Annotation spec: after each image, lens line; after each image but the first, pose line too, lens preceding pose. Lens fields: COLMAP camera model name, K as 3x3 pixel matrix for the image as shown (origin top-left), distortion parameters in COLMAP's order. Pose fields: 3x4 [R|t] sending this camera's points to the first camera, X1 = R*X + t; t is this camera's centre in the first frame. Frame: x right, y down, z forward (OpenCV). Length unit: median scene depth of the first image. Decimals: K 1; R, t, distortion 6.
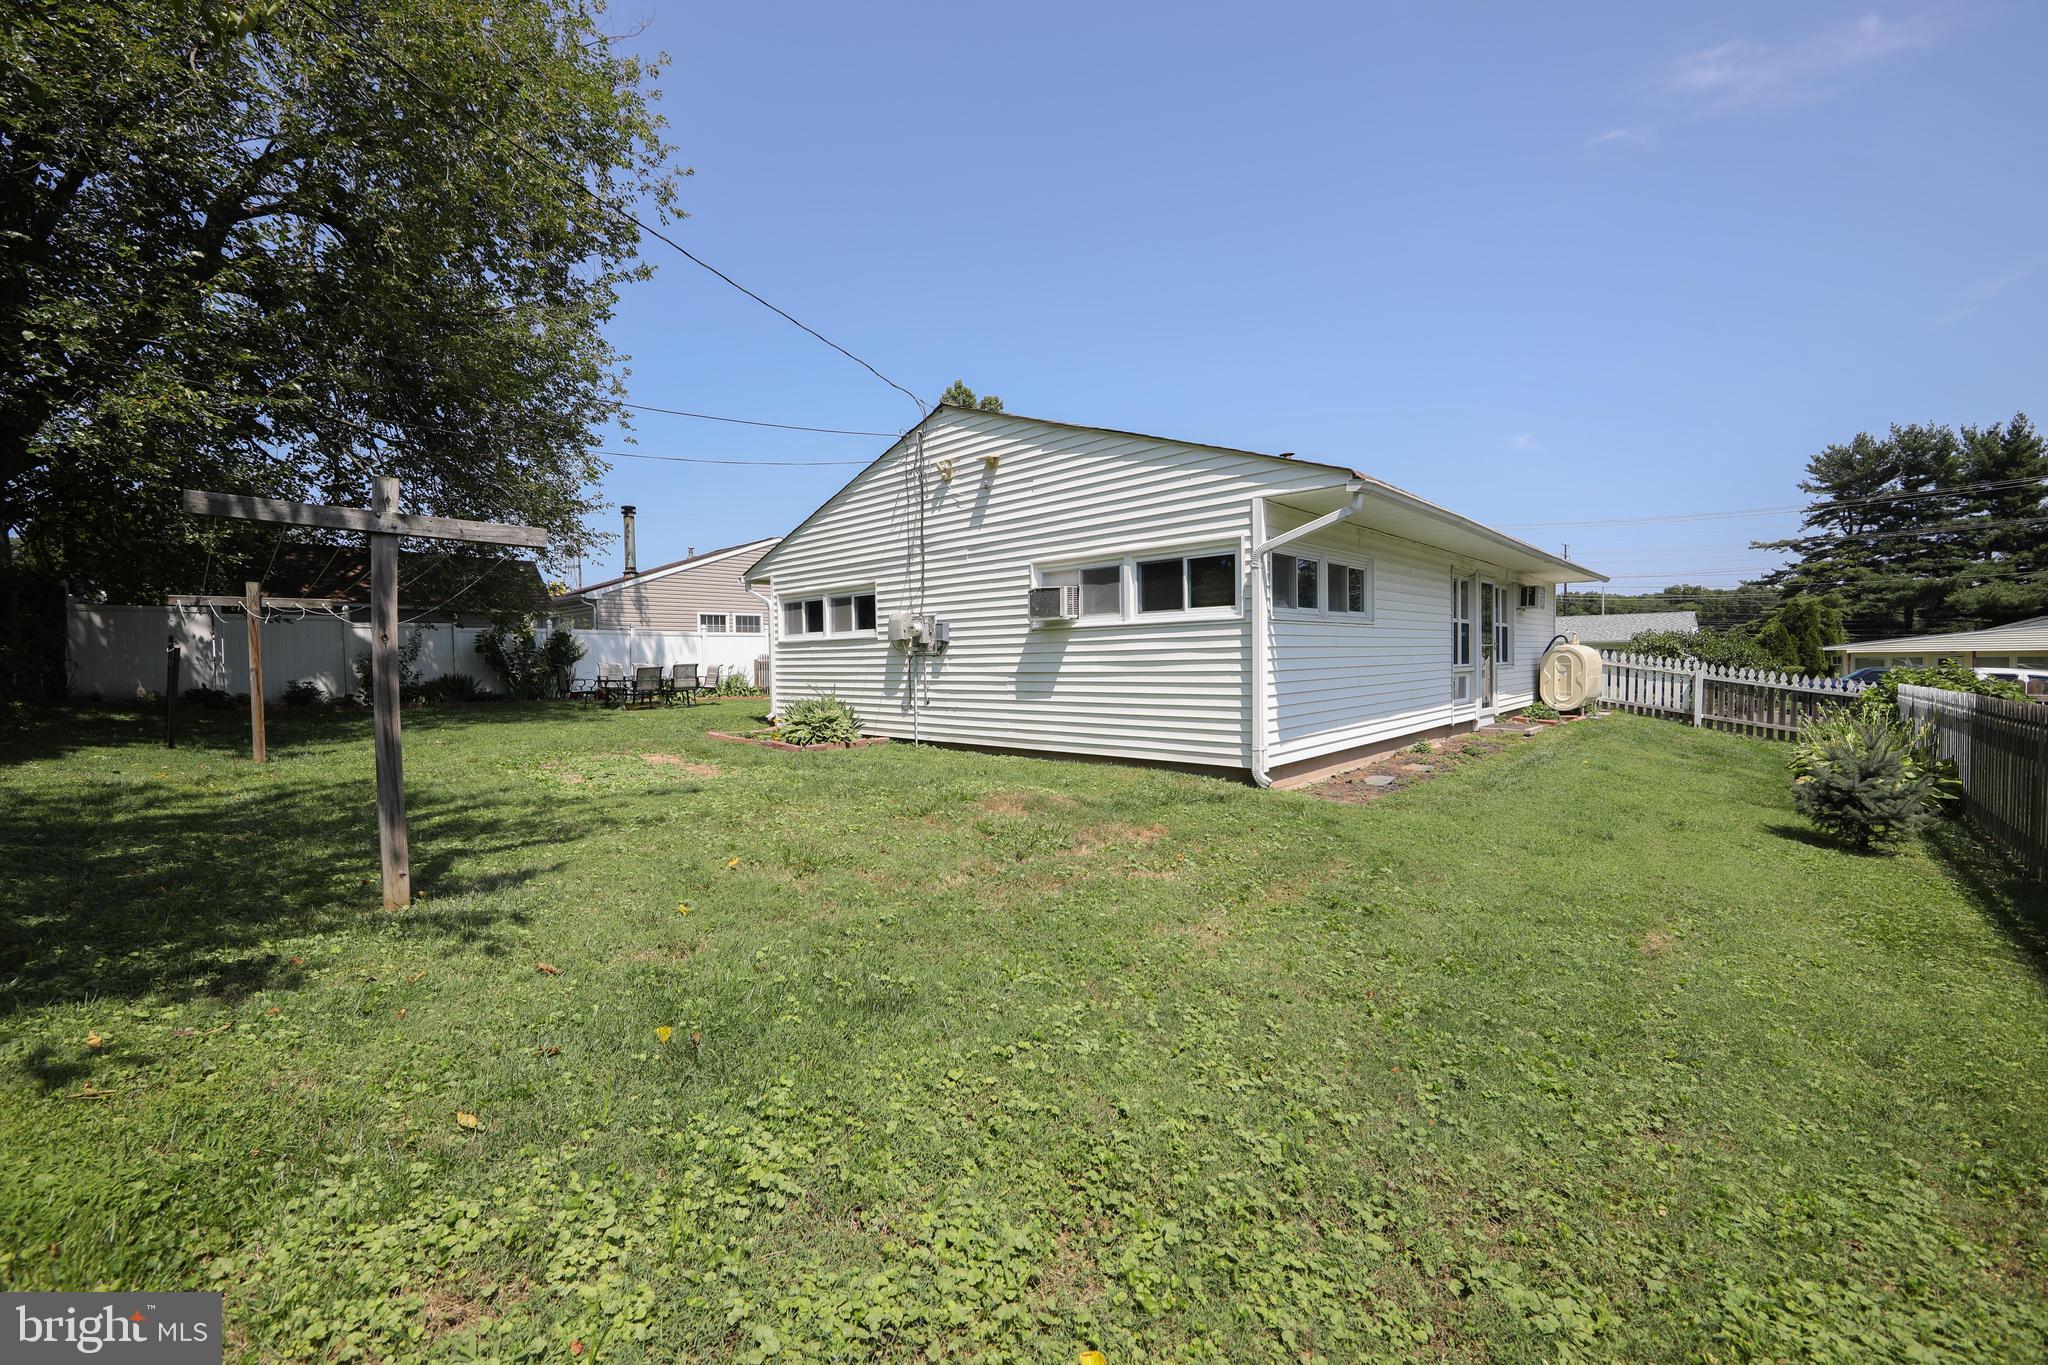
lens RADIAL K [[807.3, 0, 1013.1], [0, 807.3, 682.4], [0, 0, 1]] dist [-0.008608, 0.001227]
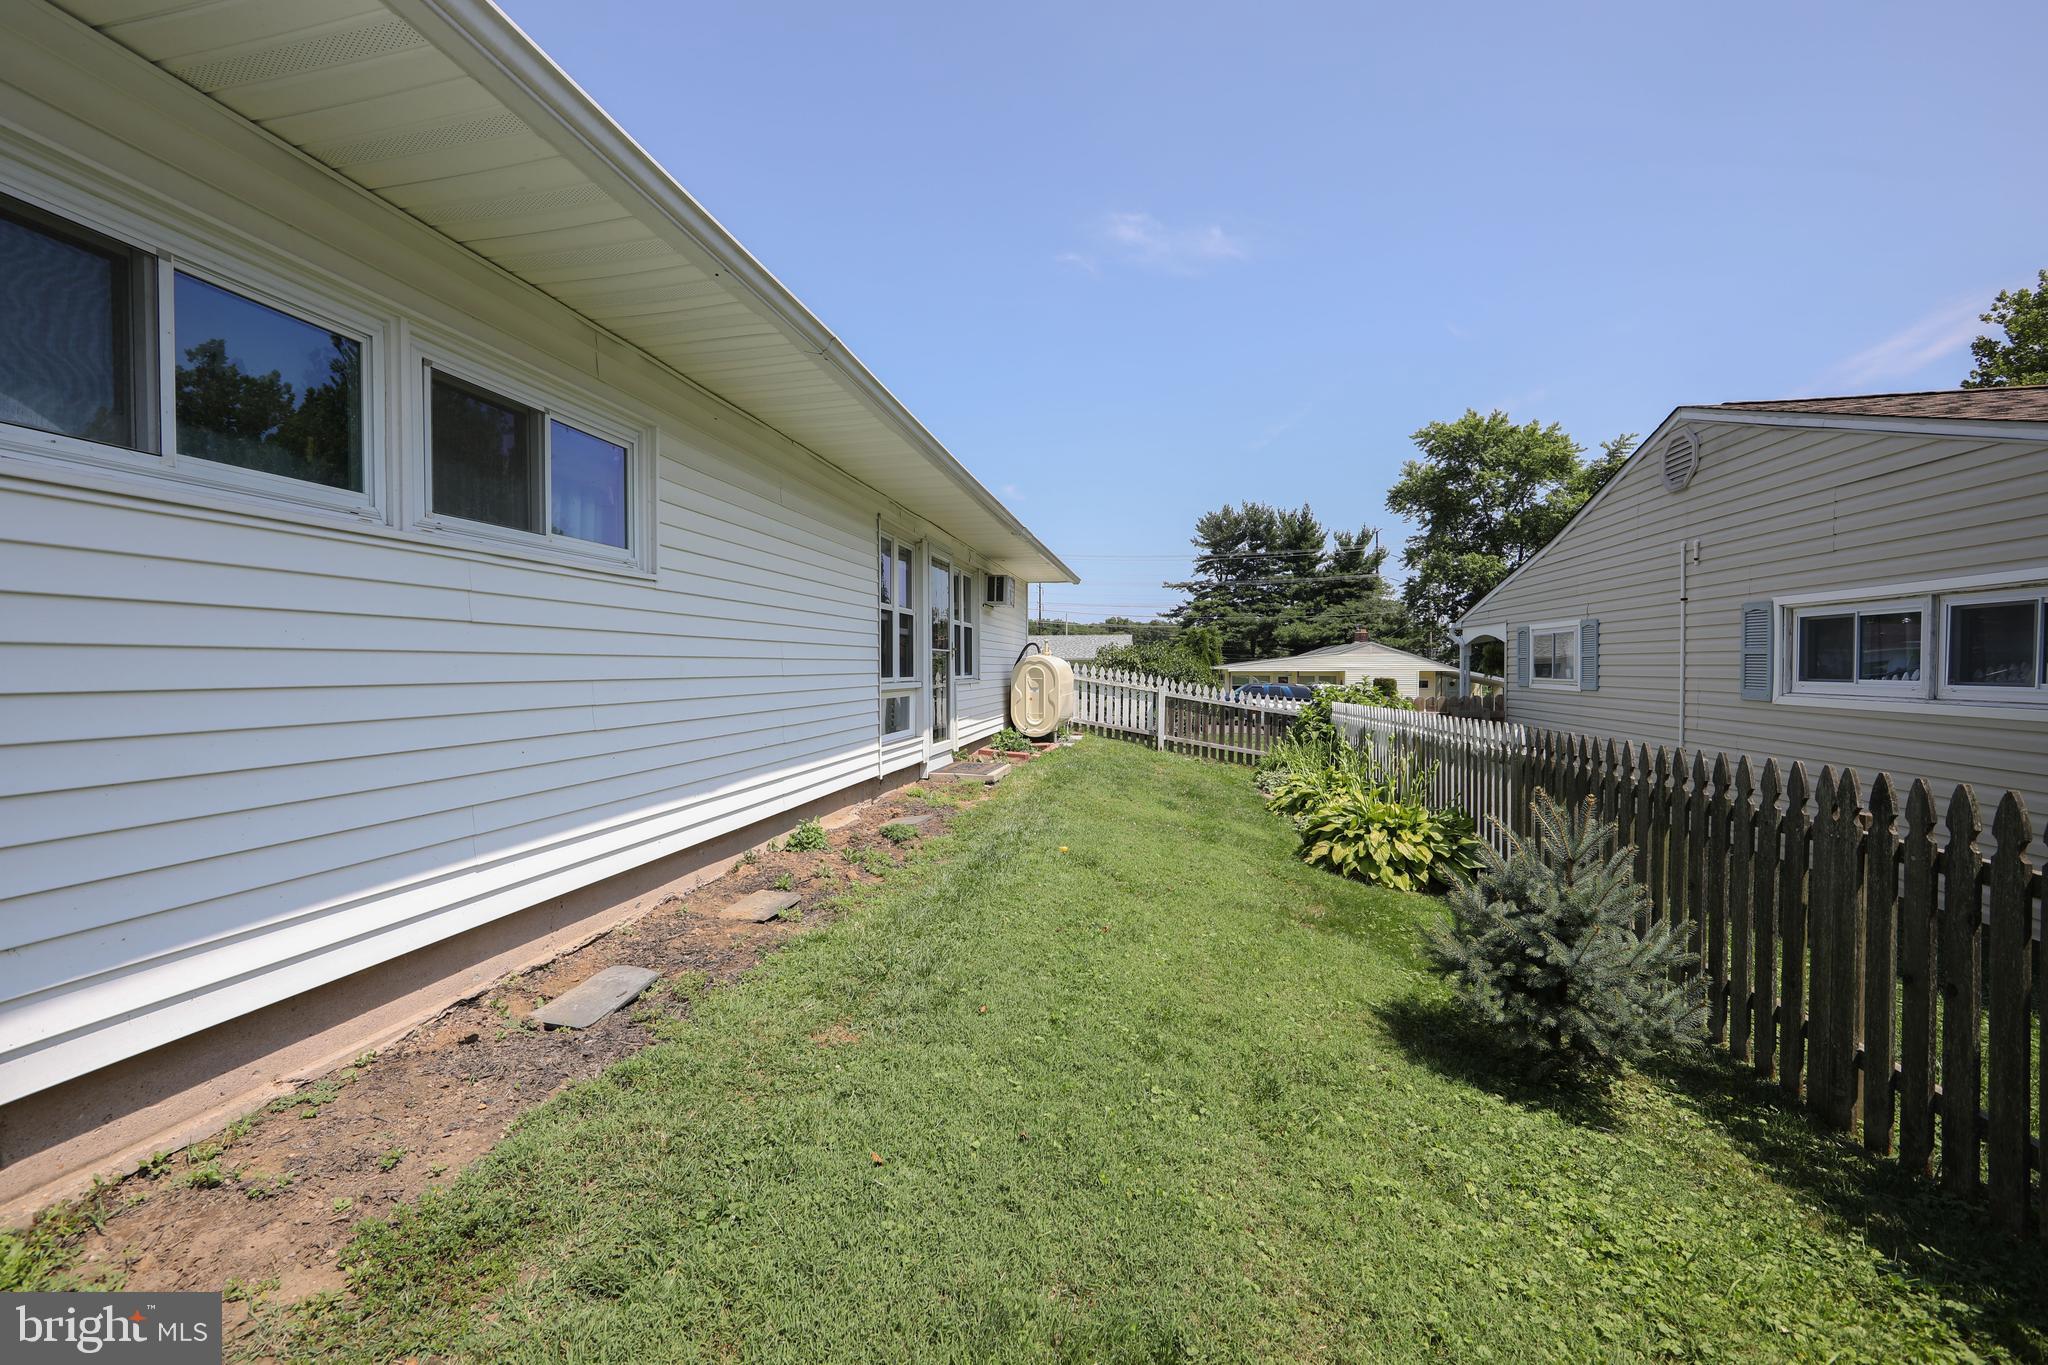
lens RADIAL K [[807.3, 0, 1020.6], [0, 807.3, 678.8], [0, 0, 1]] dist [-0.008608, 0.001227]
pose [[0.838187, 0.007147, 0.545337, 0.220370], [0.003788, 0.999814, -0.018926, -0.007014], [-0.545370, 0.017929, 0.838004, 0.315660]]
